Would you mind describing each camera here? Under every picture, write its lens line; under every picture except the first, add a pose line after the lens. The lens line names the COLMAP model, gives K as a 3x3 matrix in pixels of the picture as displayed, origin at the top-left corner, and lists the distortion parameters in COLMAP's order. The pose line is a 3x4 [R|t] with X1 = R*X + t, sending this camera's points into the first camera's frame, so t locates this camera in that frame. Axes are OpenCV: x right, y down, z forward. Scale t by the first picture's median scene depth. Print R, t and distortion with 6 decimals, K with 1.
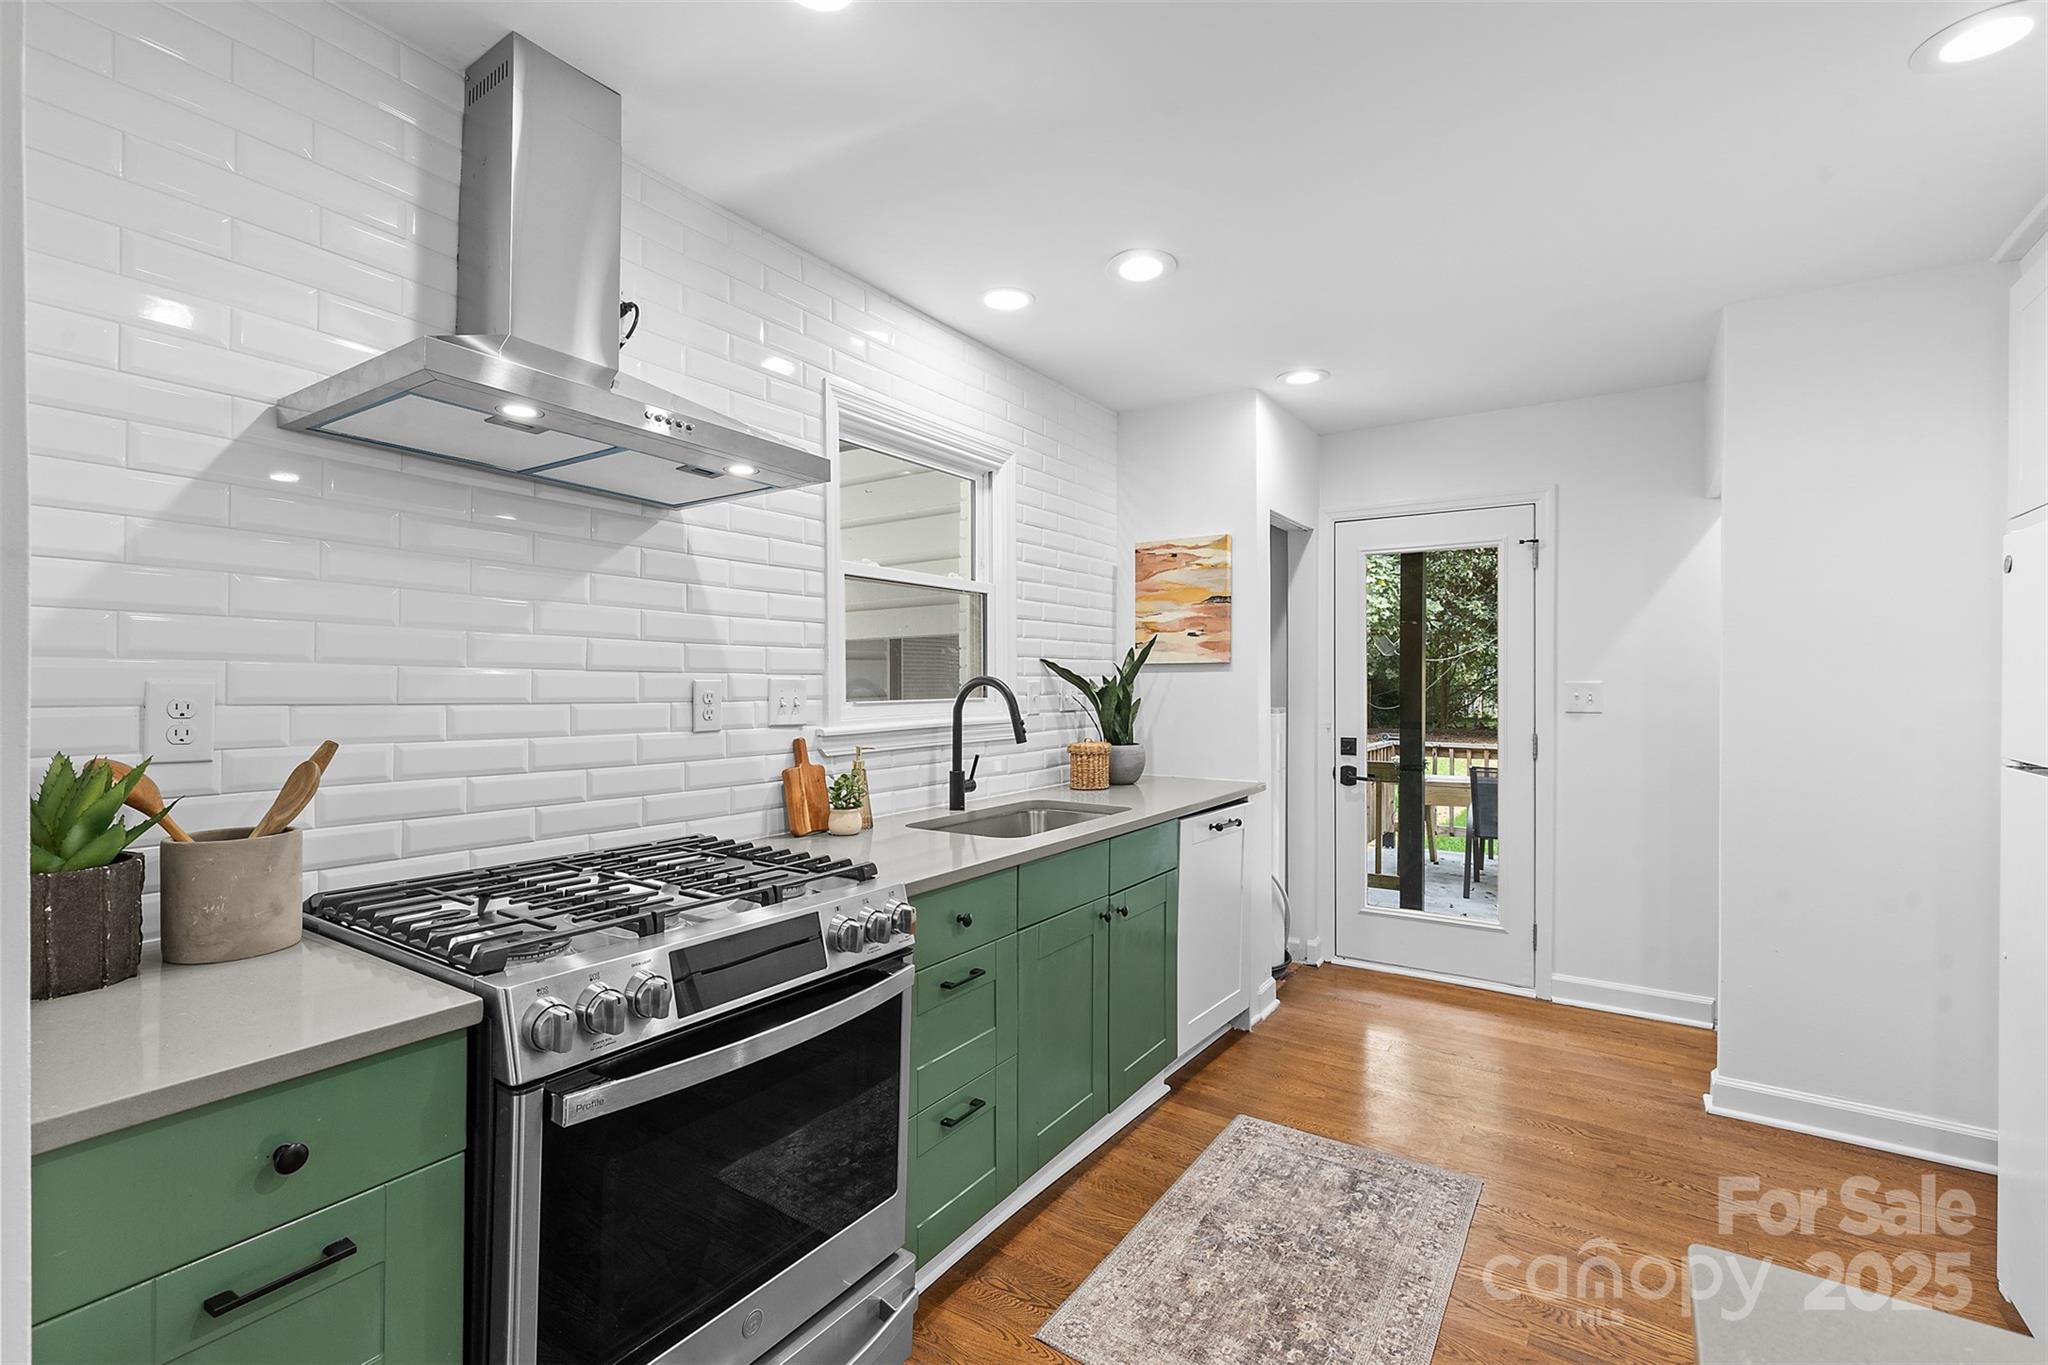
lens RADIAL K [[918.2, 0, 1023.1], [0, 918.2, 680.5], [0, 0, 1]] dist [0.007653, -0.002121]
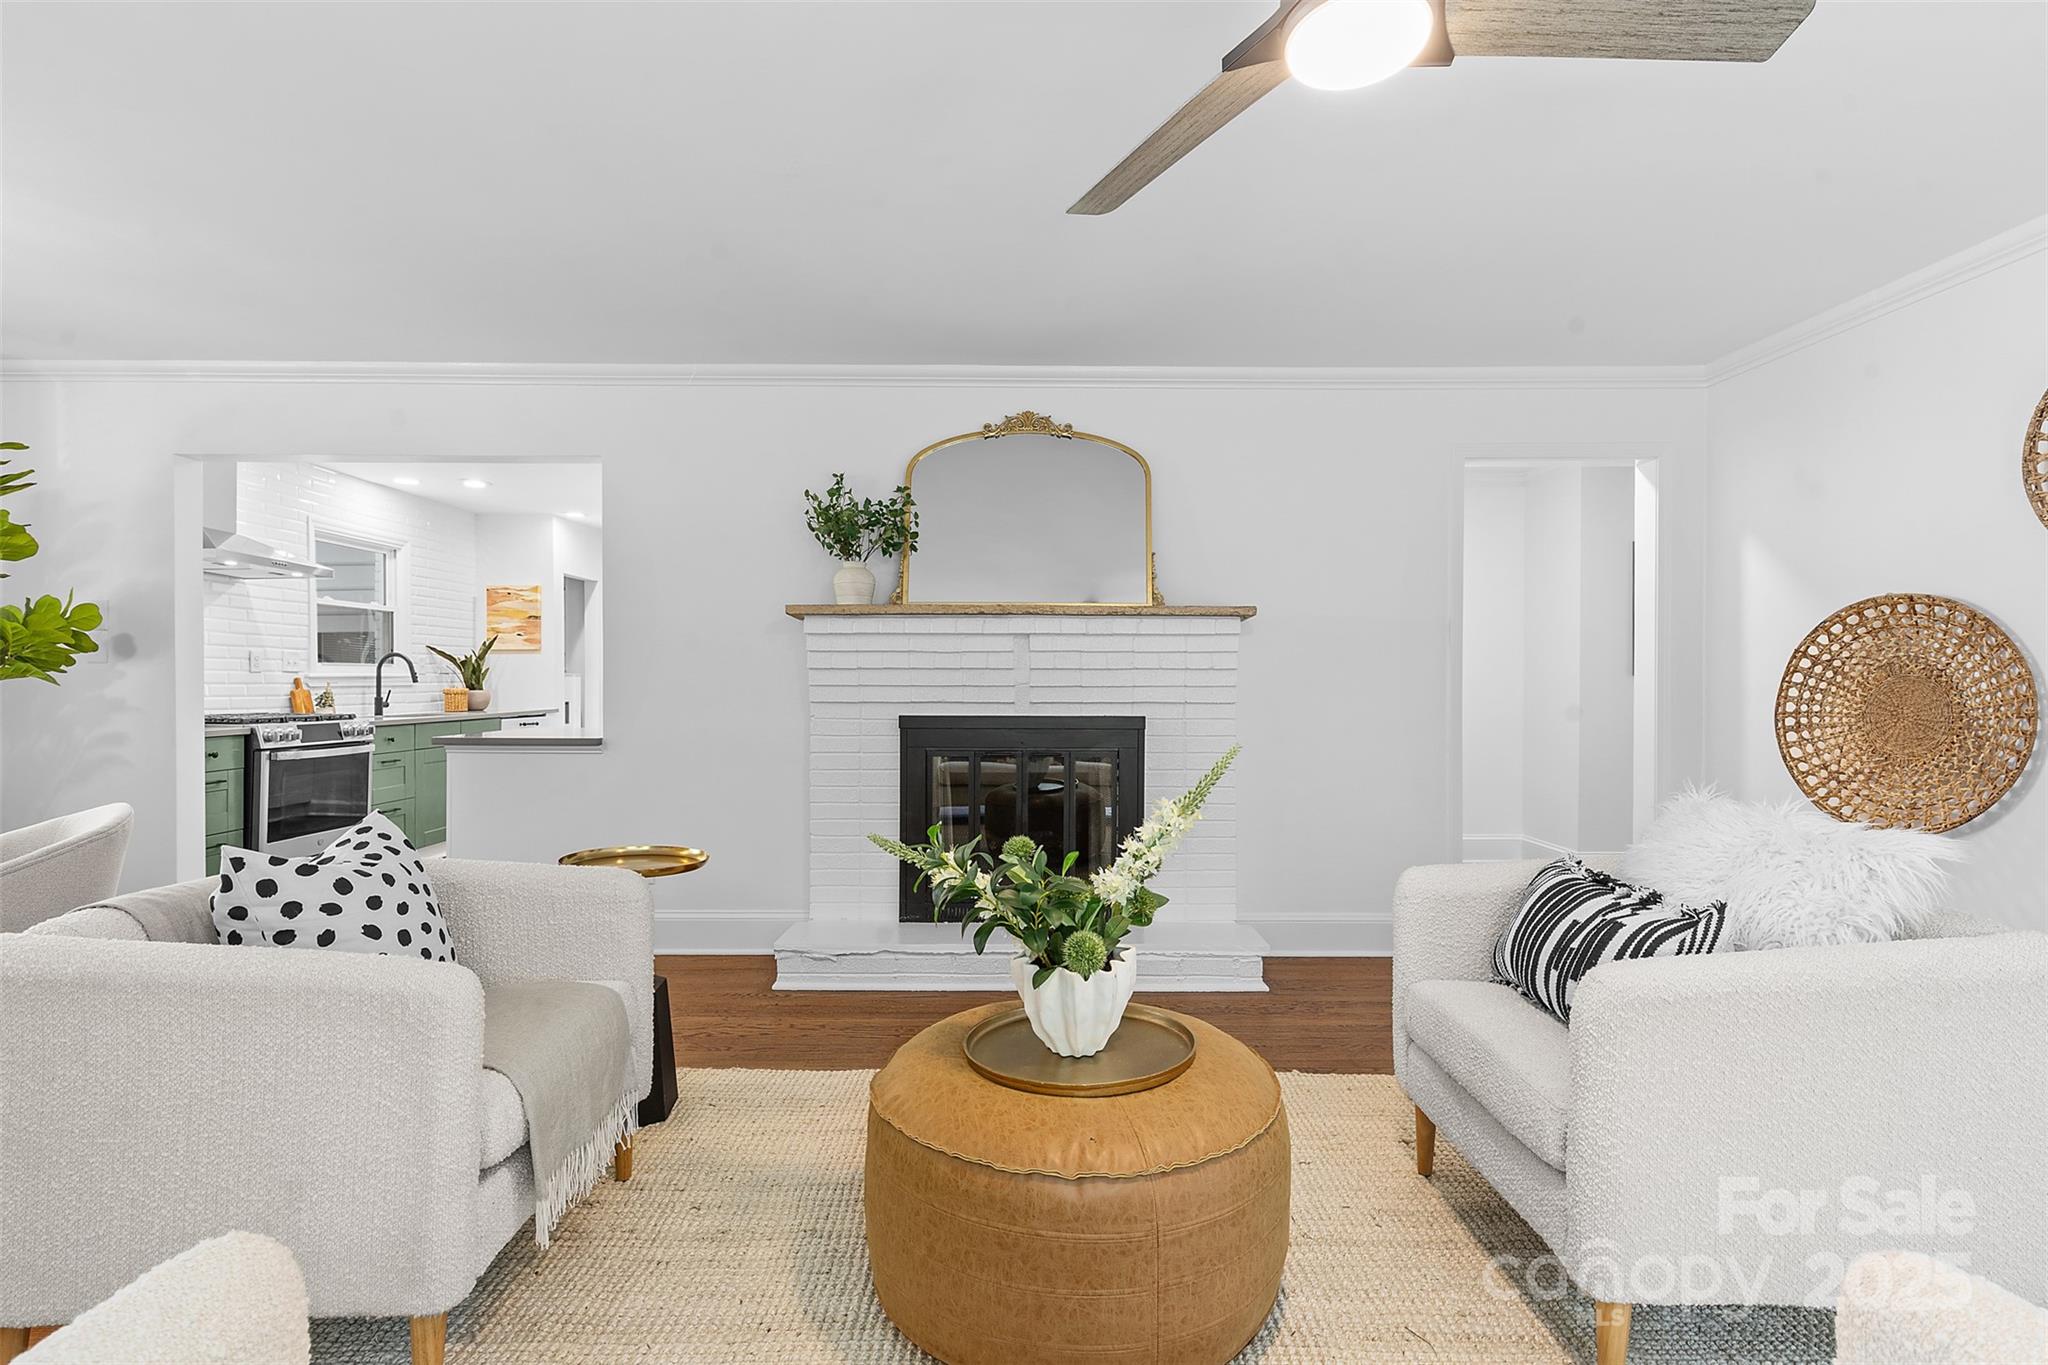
lens RADIAL K [[918.2, 0, 1014.7], [0, 918.2, 683.7], [0, 0, 1]] dist [0.007653, -0.002121]
pose [[0.835644, -0.004298, 0.549255, -0.013150], [0.000957, 0.999979, 0.006369, 0.055914], [-0.549271, -0.004796, 0.835630, -1.594026]]
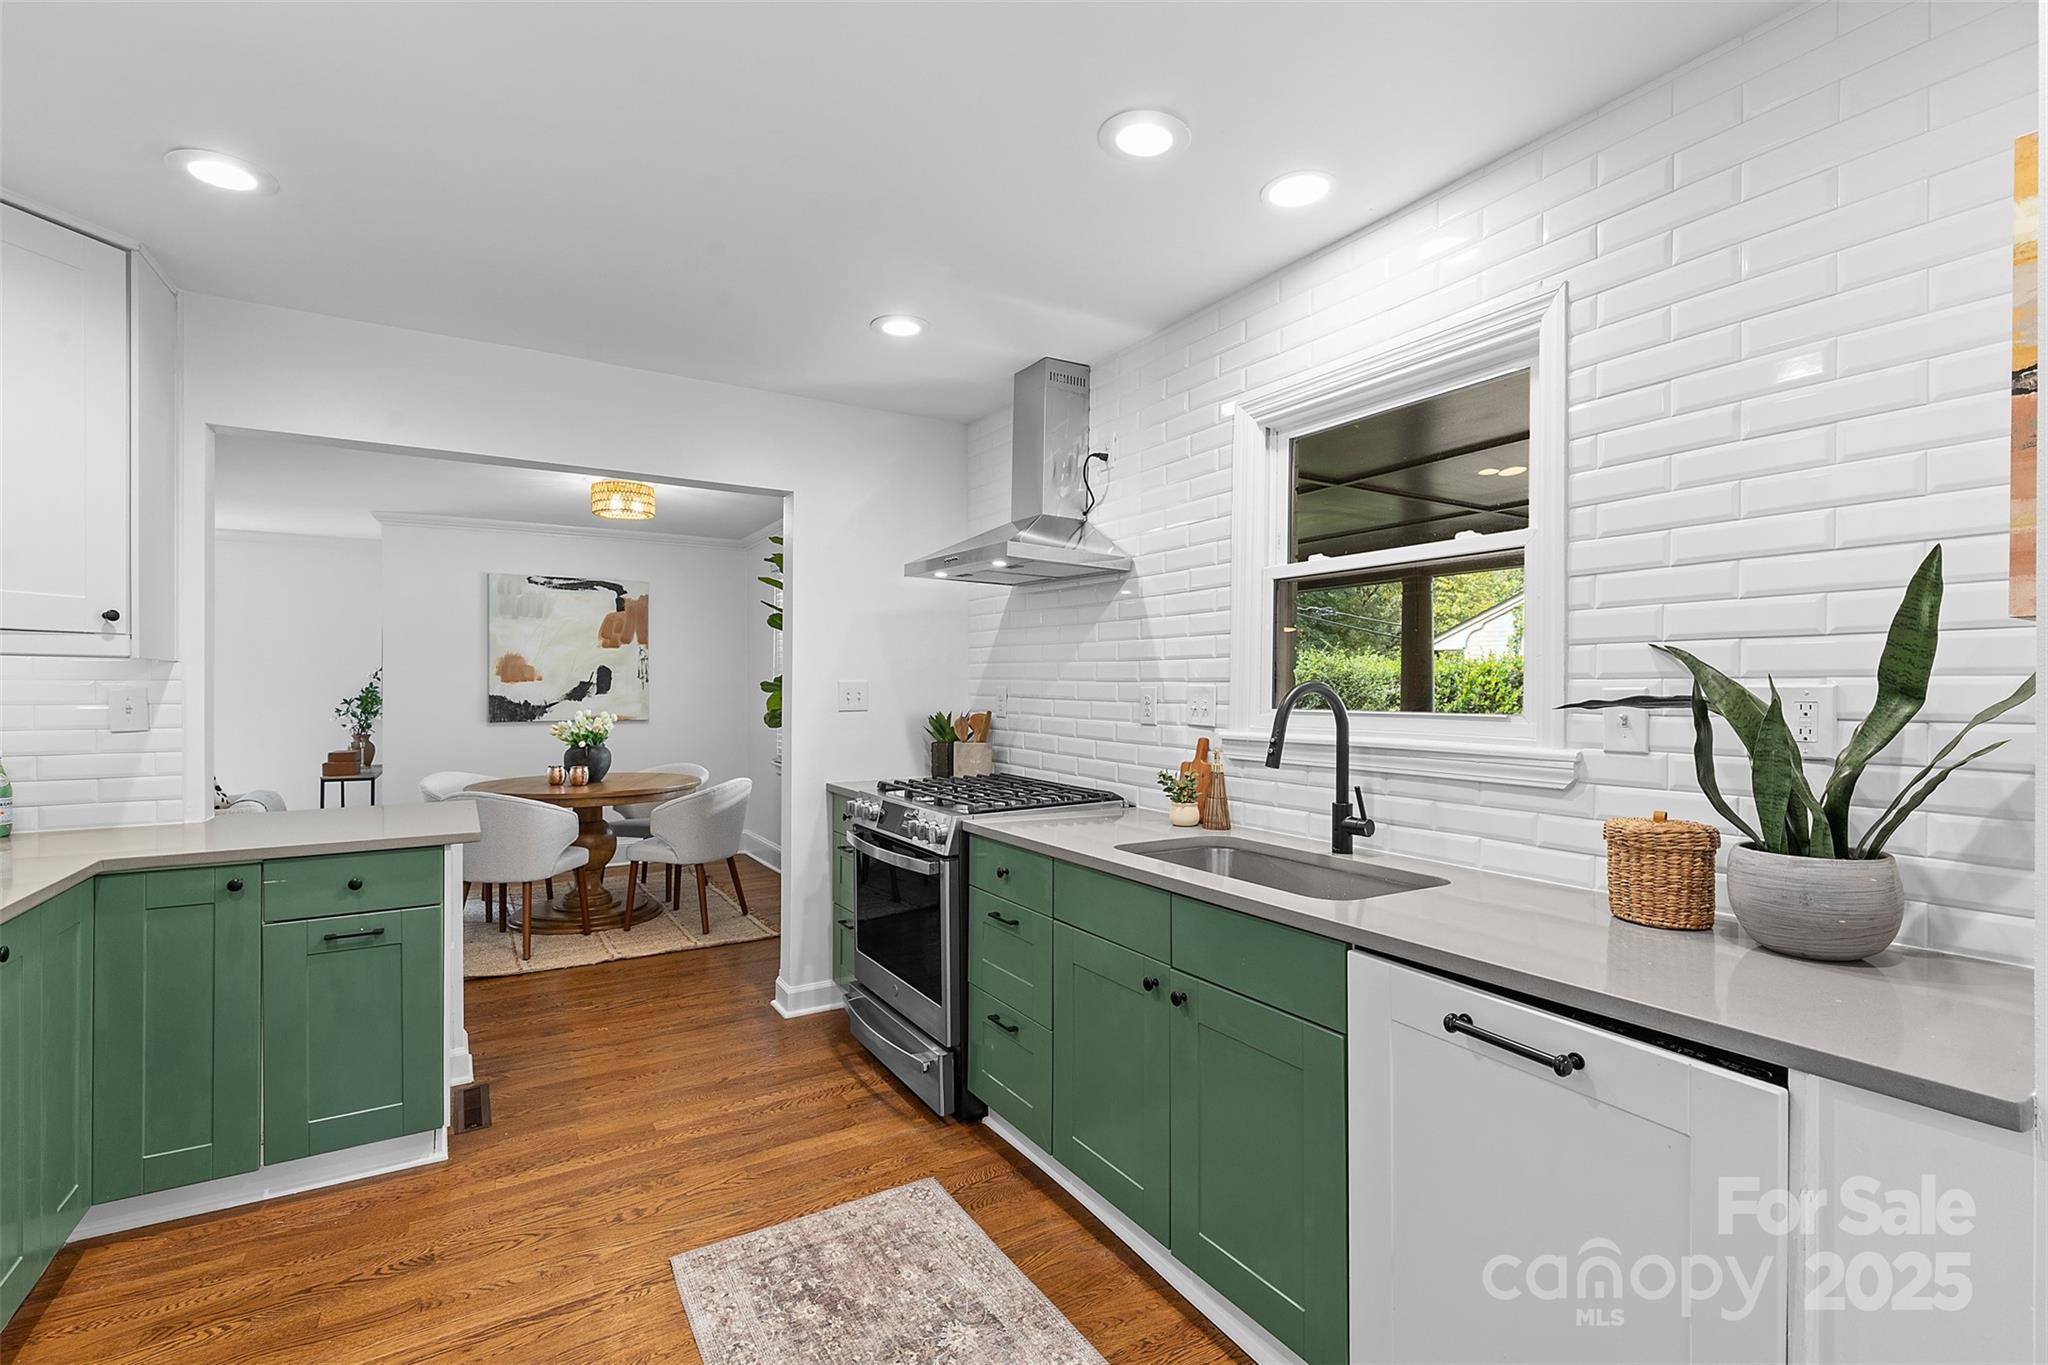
lens RADIAL K [[918.2, 0, 1018.3], [0, 918.2, 692.9], [0, 0, 1]] dist [0.007653, -0.002121]
pose [[-0.426322, 0.000956, -0.904571, 0.760688], [-0.004642, 0.999984, 0.003244, 0.003571], [0.904560, 0.005582, -0.426311, 1.096656]]
